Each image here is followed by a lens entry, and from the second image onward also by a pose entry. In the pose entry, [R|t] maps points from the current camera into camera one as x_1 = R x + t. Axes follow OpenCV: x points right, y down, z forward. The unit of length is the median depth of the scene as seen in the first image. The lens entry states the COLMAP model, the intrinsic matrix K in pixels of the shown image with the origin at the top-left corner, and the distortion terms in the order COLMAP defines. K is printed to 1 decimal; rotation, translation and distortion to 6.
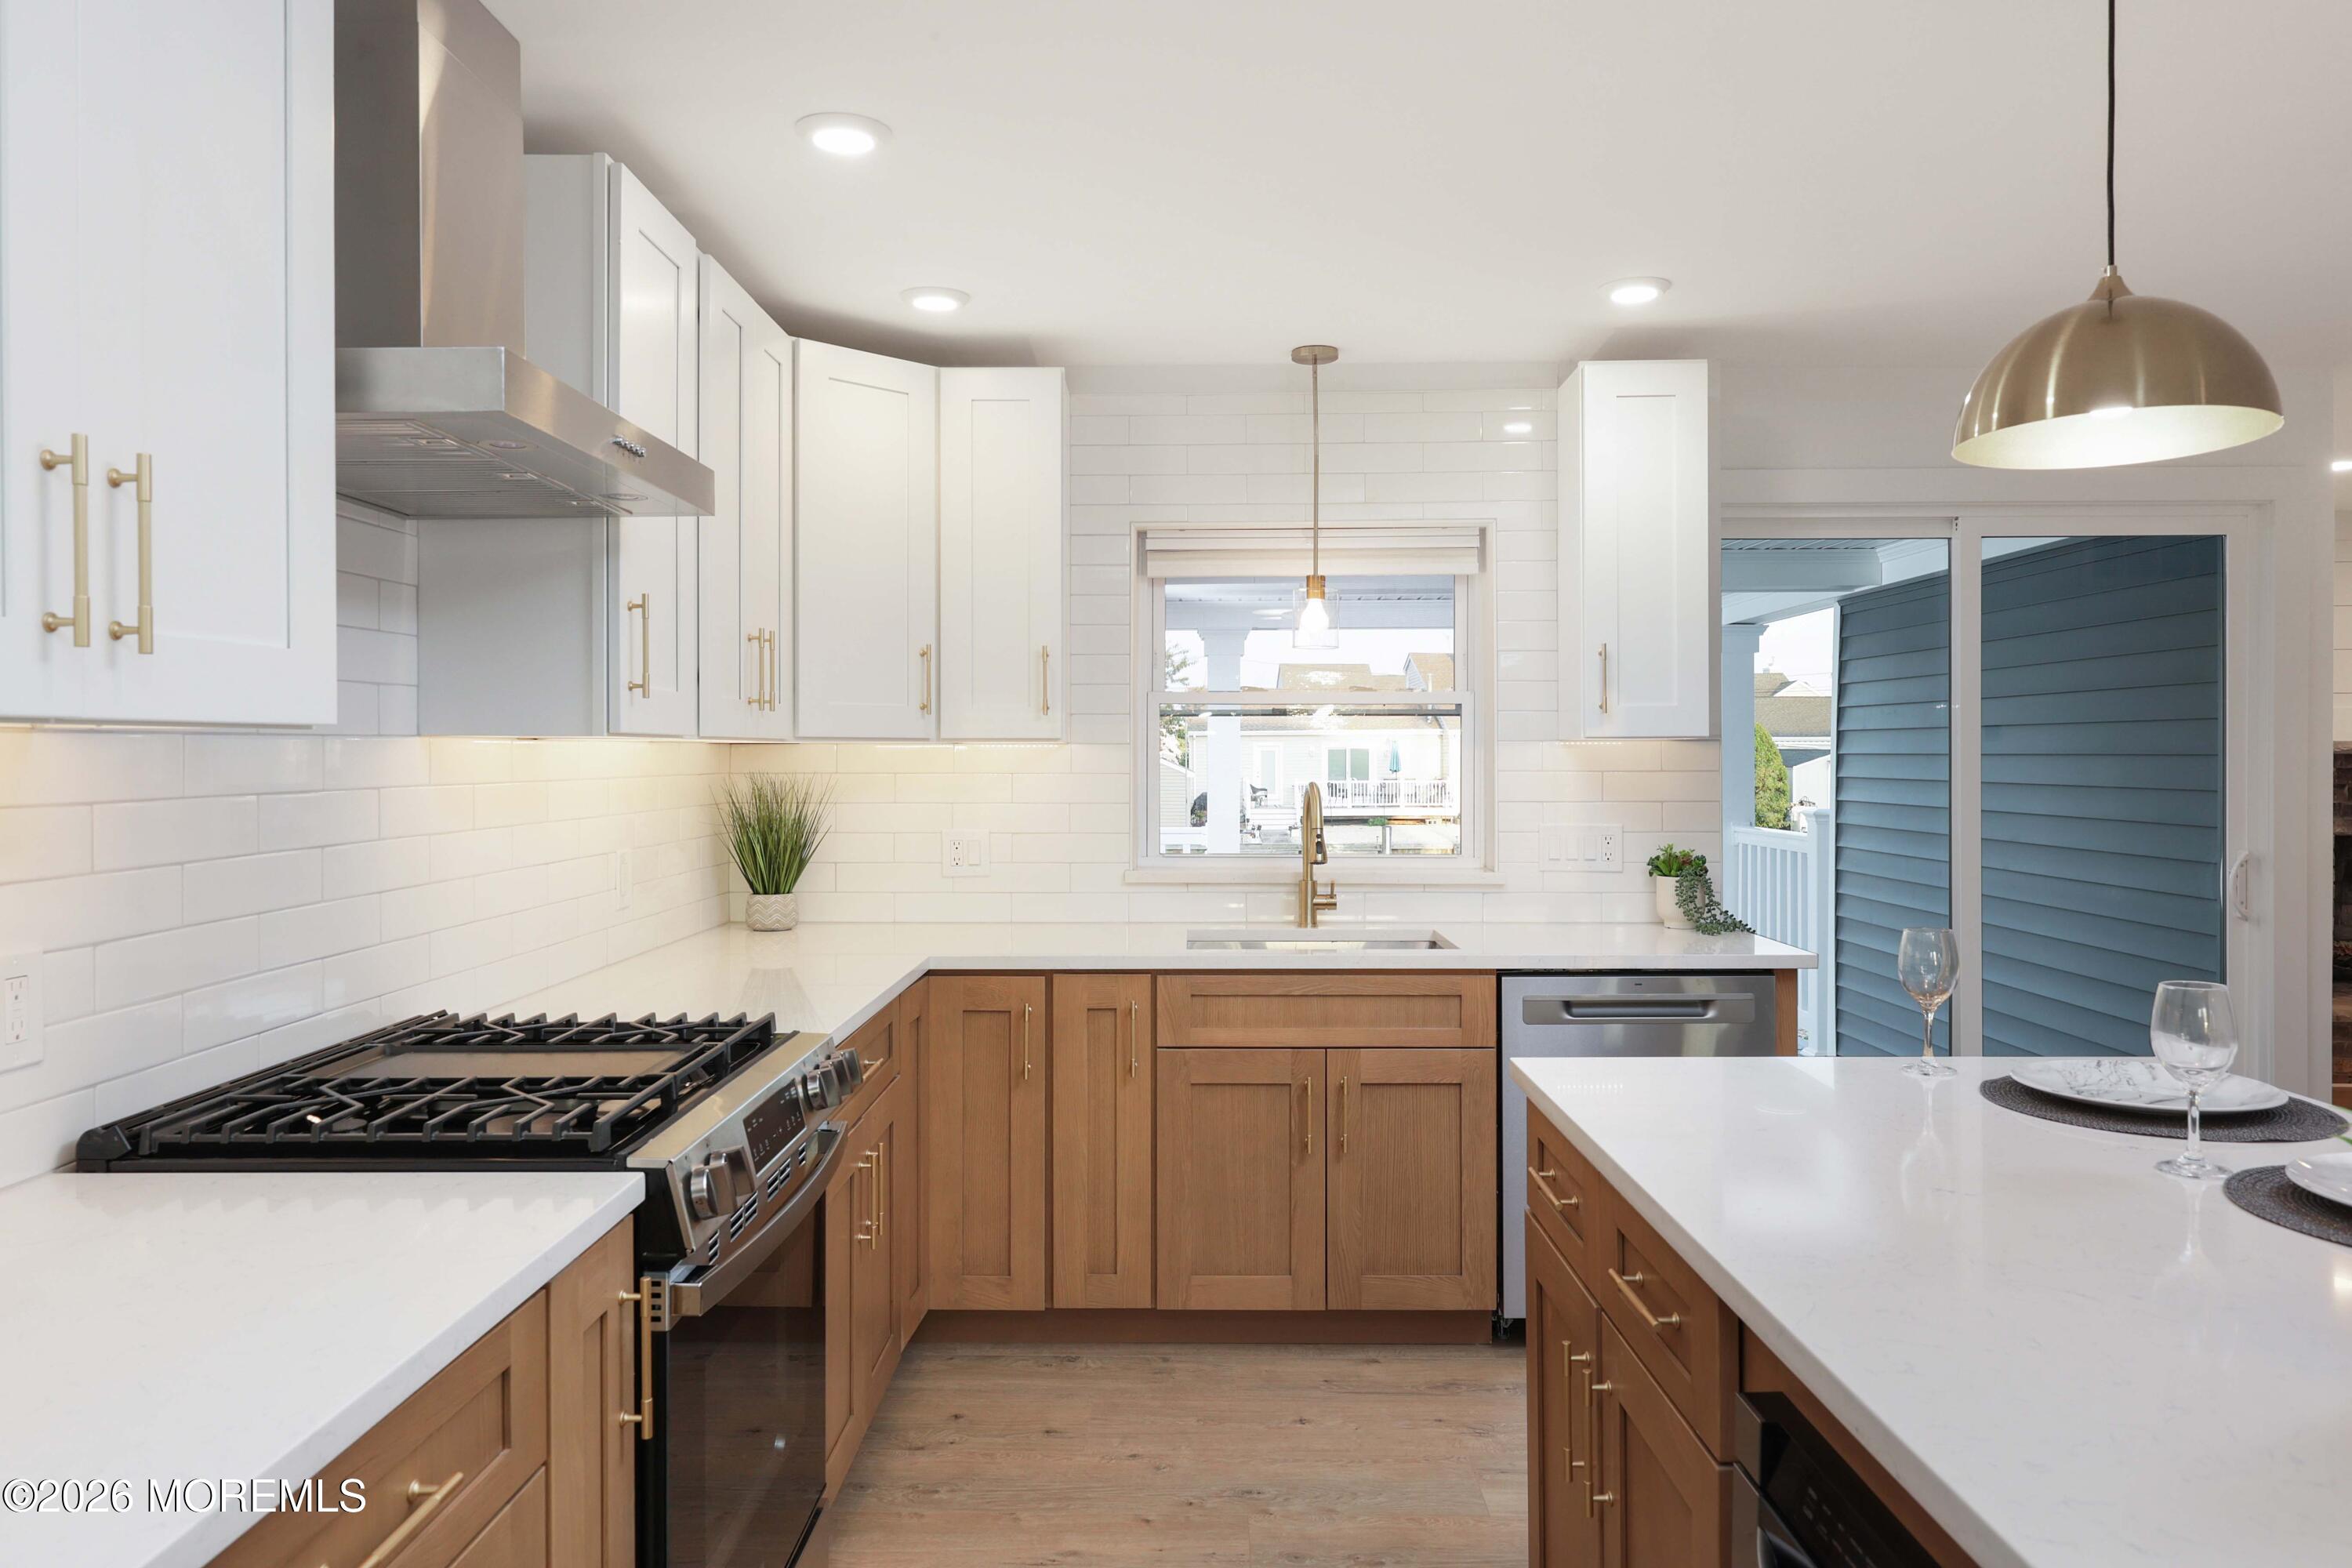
lens RADIAL K [[1617.0, 0, 1187.9], [0, 1617.0, 771.1], [0, 0, 1]] dist [-0.006859, 0.001619]
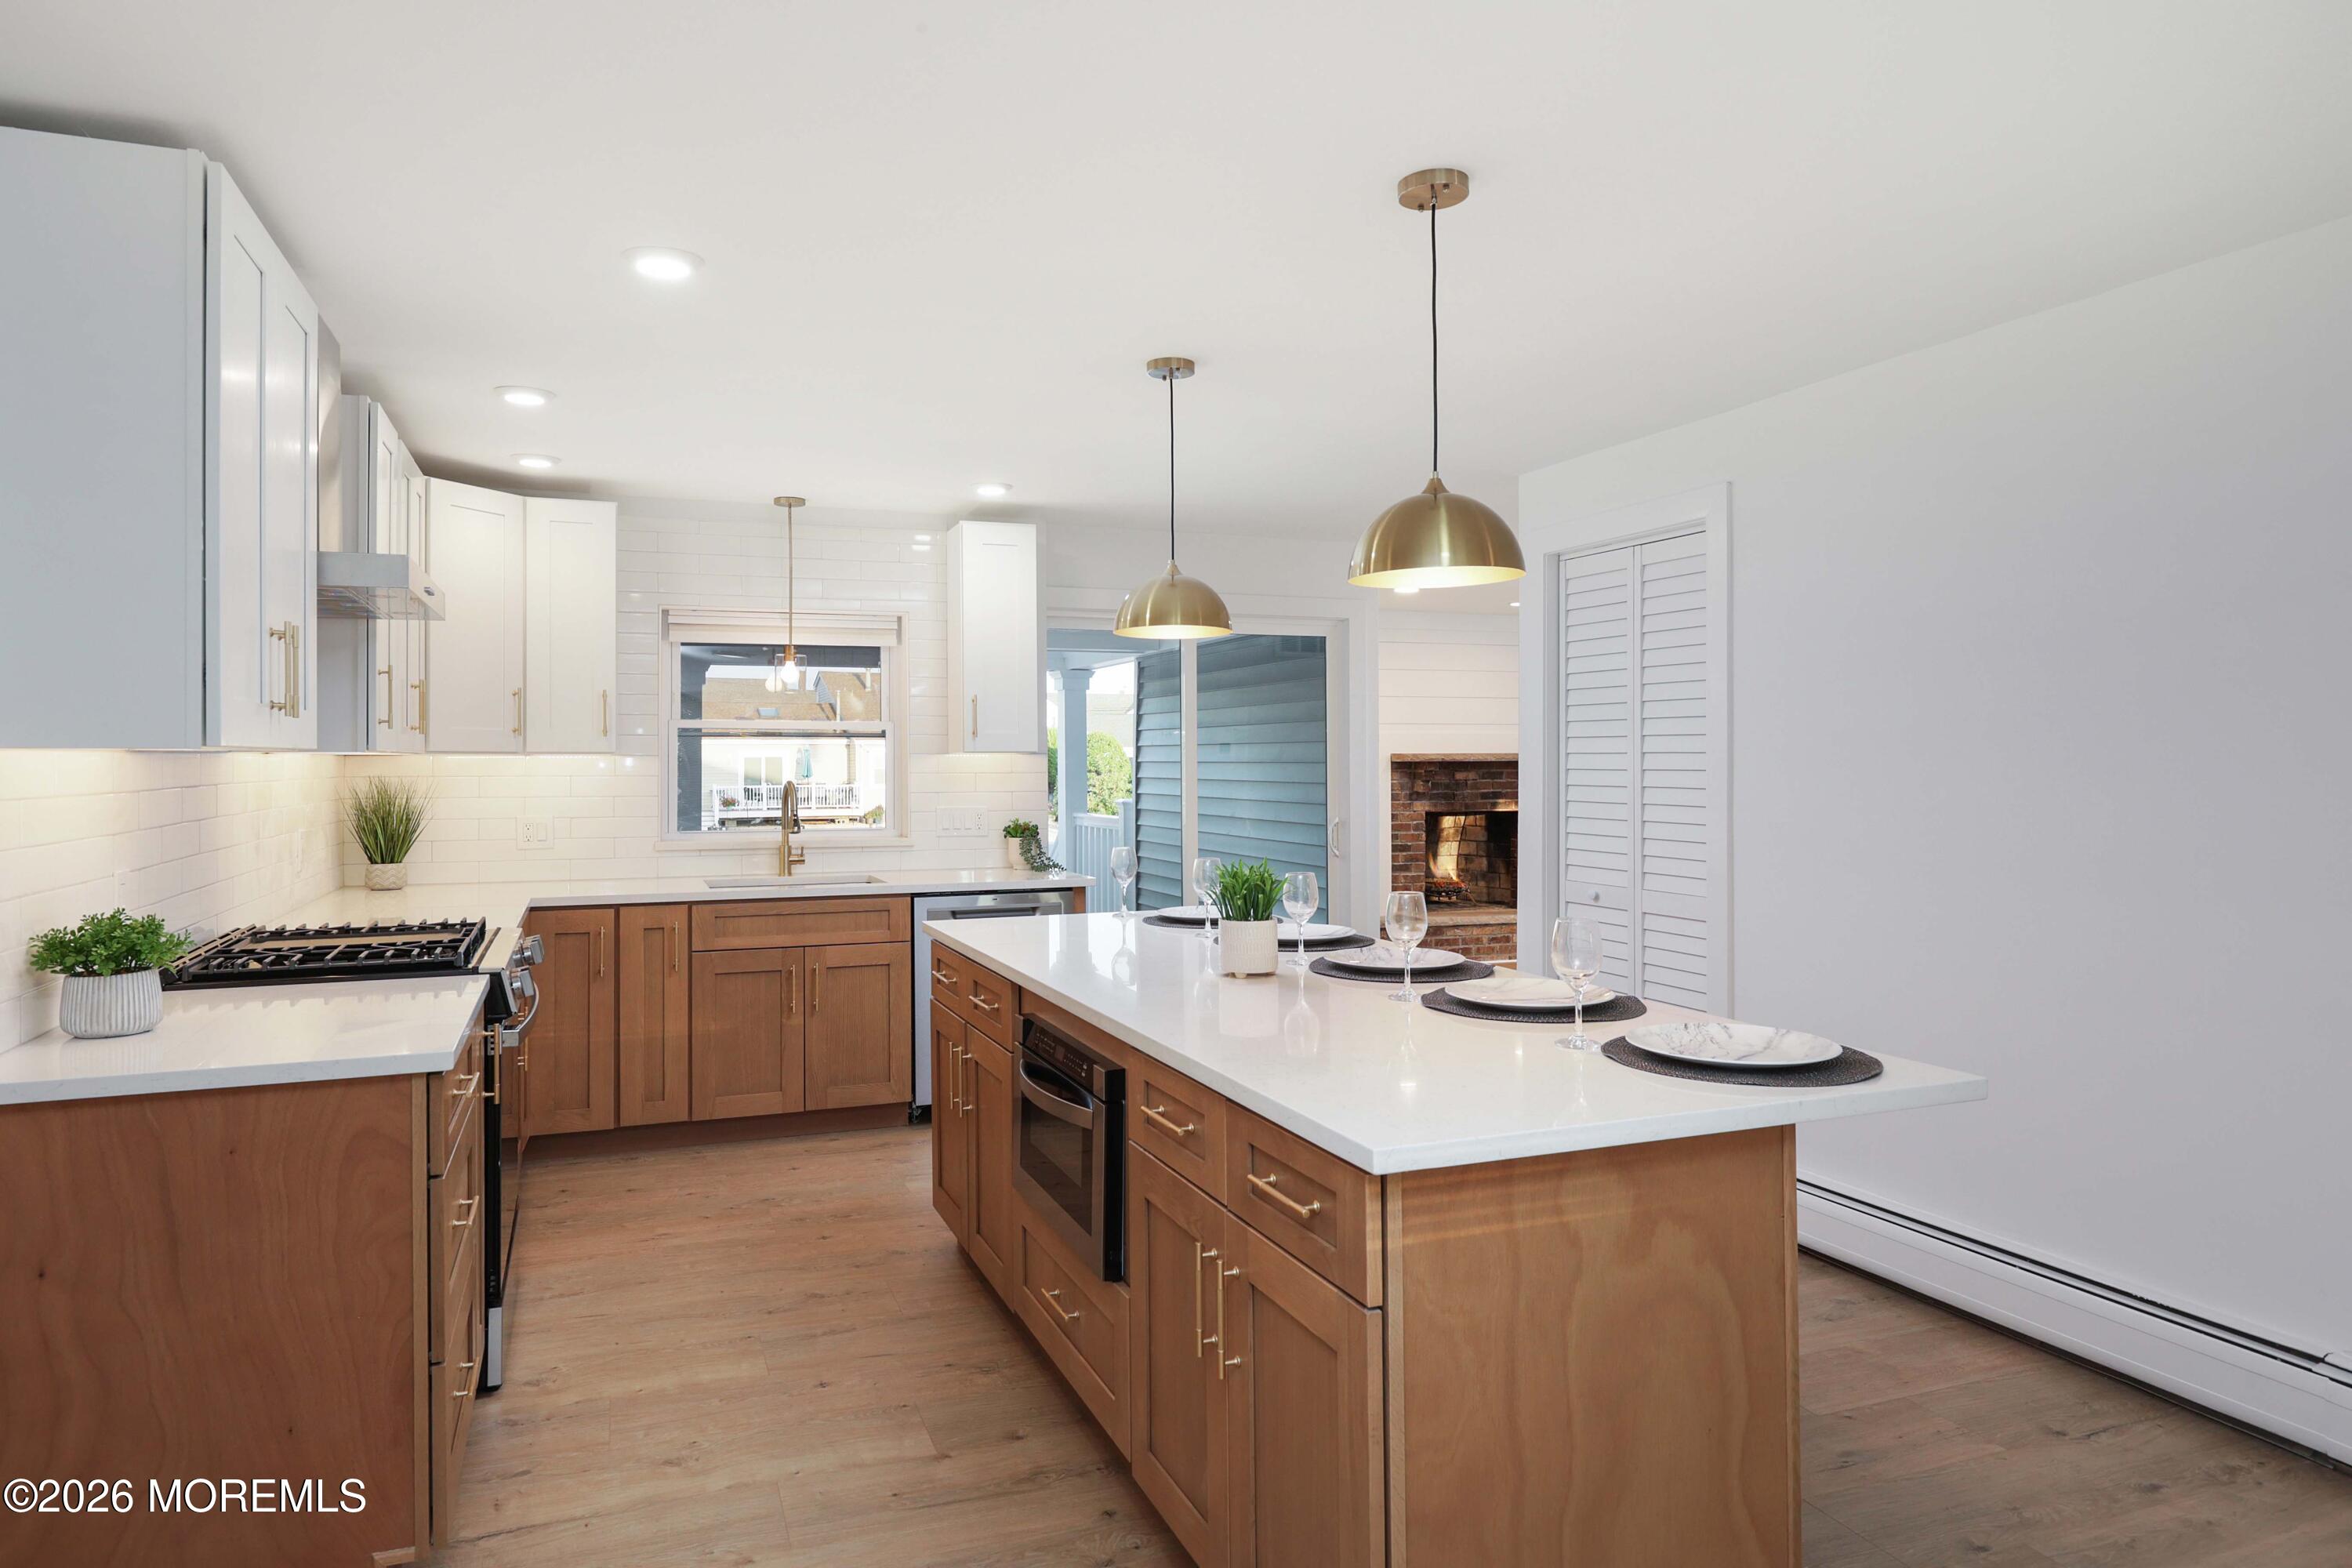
lens RADIAL K [[1468.3, 0, 1176.5], [0, 1468.3, 768.5], [0, 0, 1]] dist [0.037576, 0.000927]
pose [[0.929792, -0.002287, 0.368078, -0.107386], [0.004306, 0.999980, -0.004665, 0.003828], [-0.368060, 0.005923, 0.929783, -0.487060]]
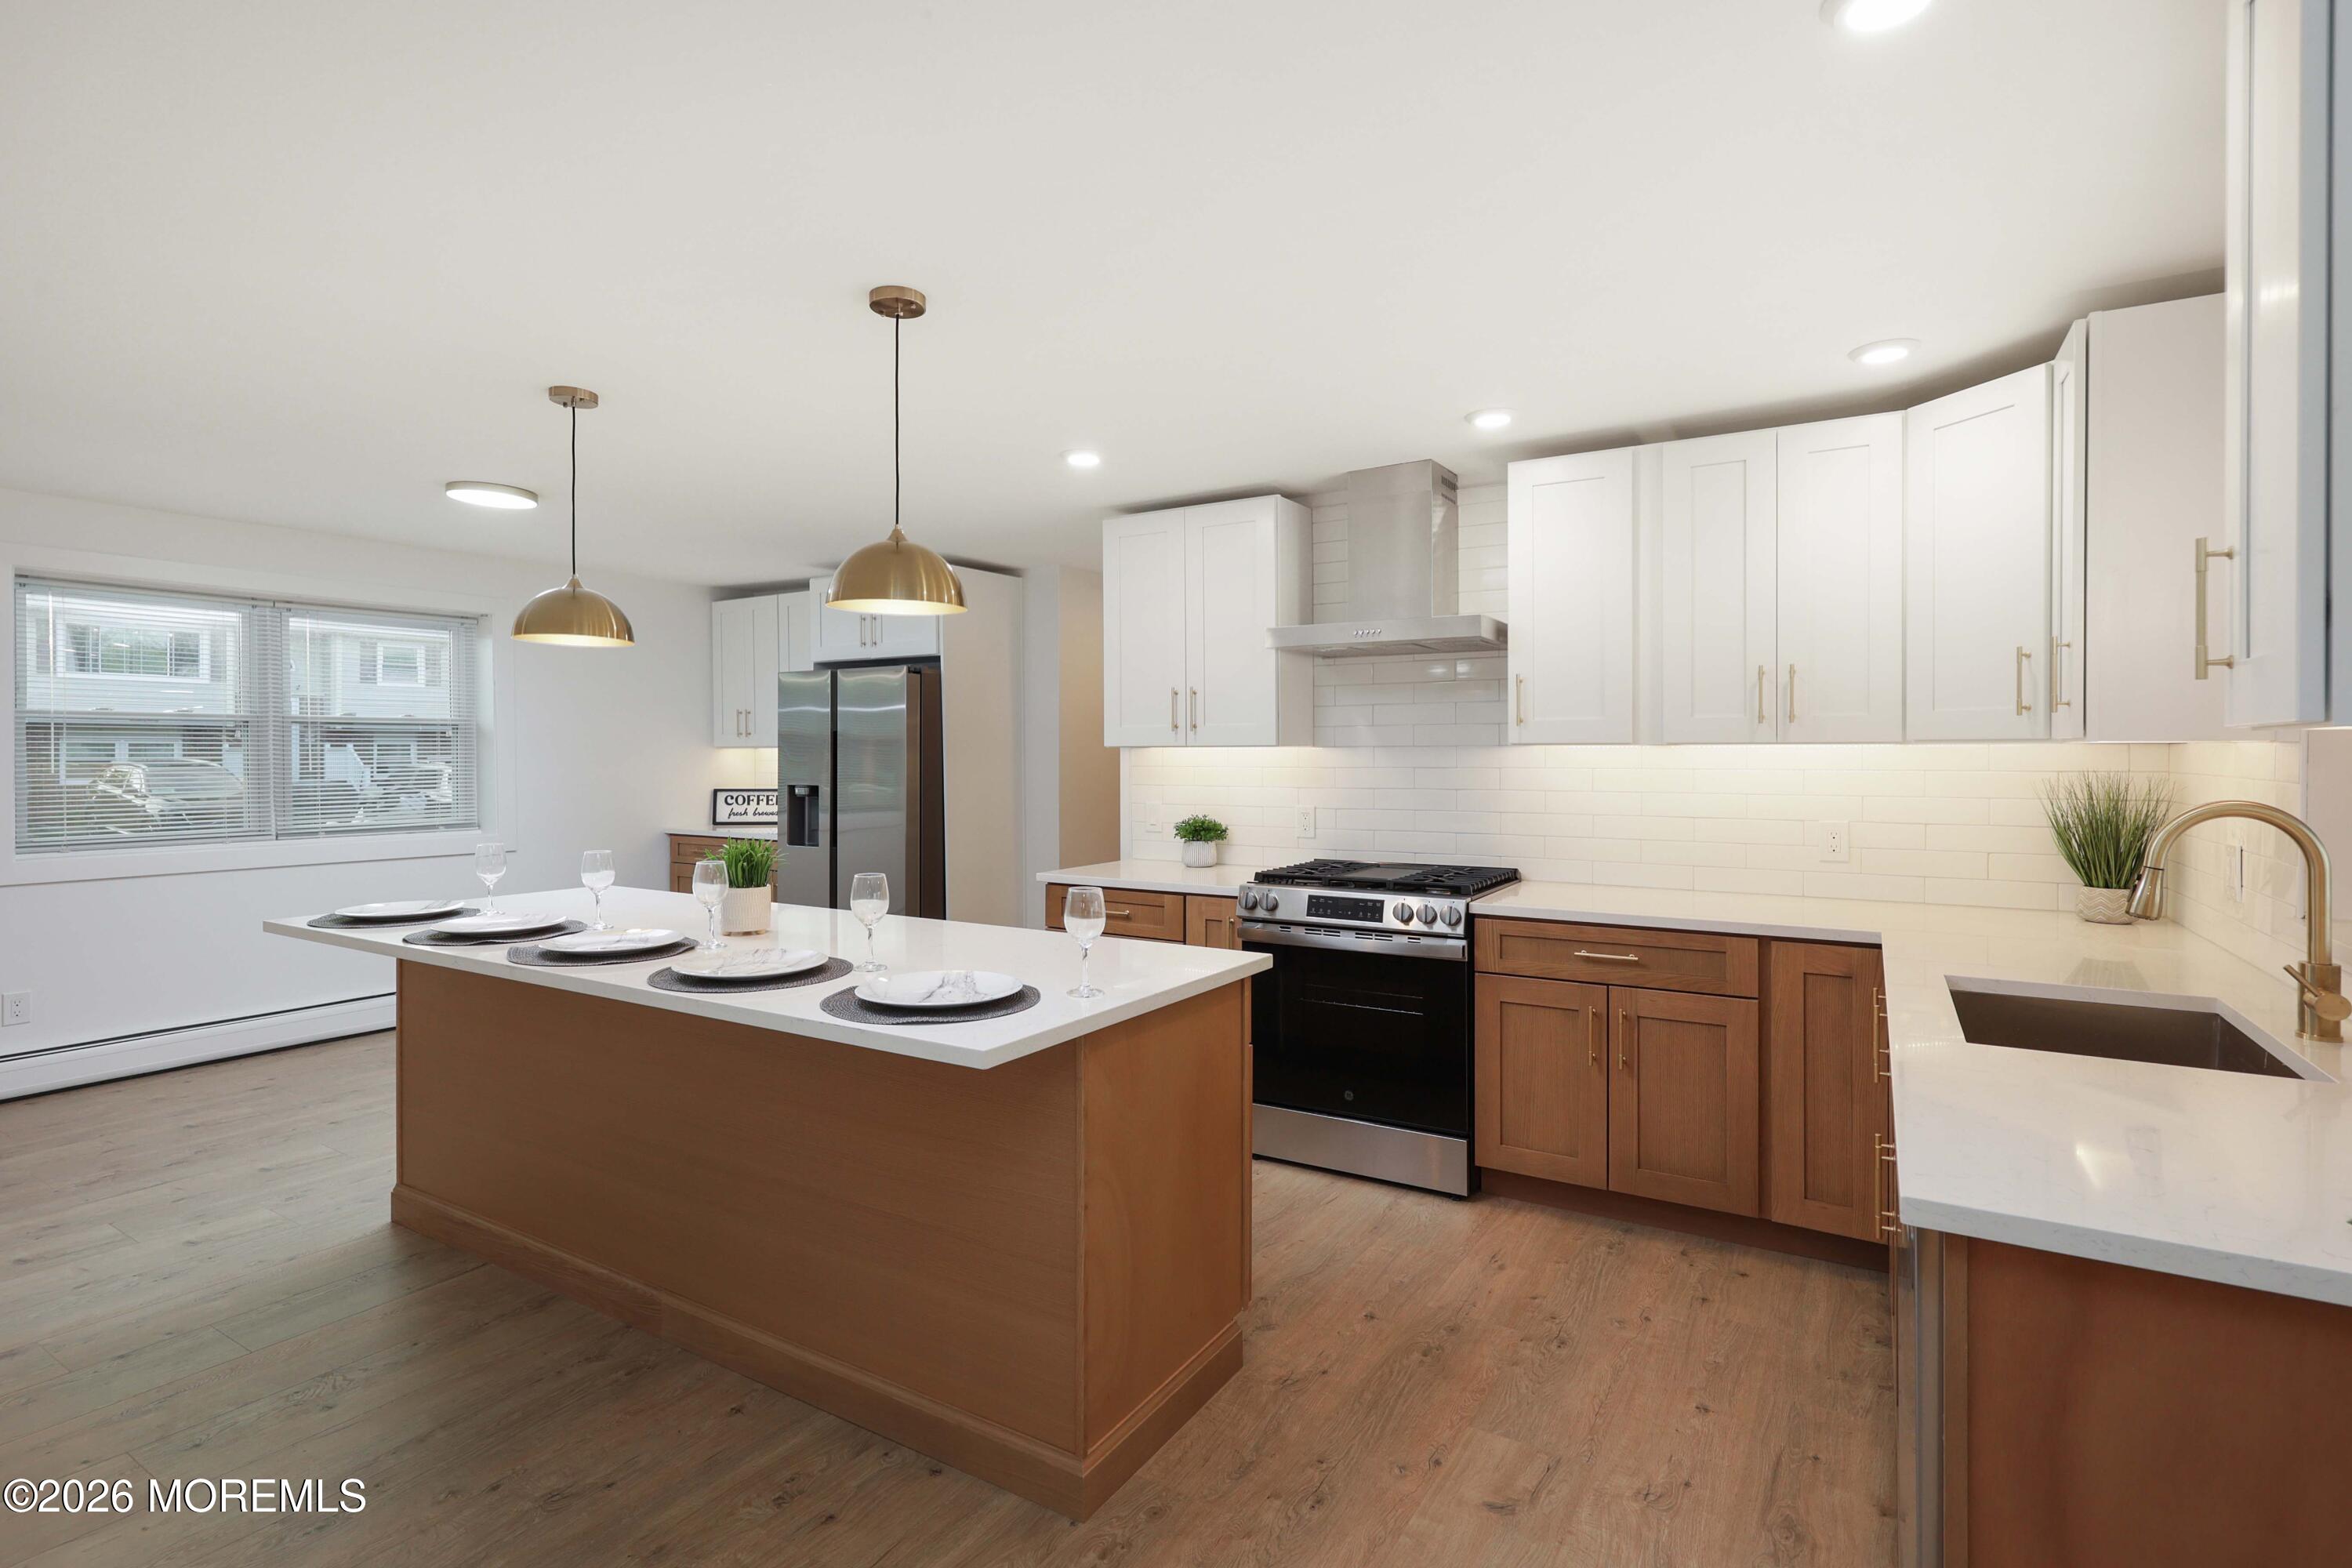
lens RADIAL K [[1127.4, 0, 1177.0], [0, 1127.4, 759.4], [0, 0, 1]] dist [0.013077, 0.000378]
pose [[-0.528539, 0.005411, -0.848892, 0.772031], [-0.003691, 0.999956, 0.008672, -0.013201], [0.848901, 0.007717, -0.528495, 0.985872]]
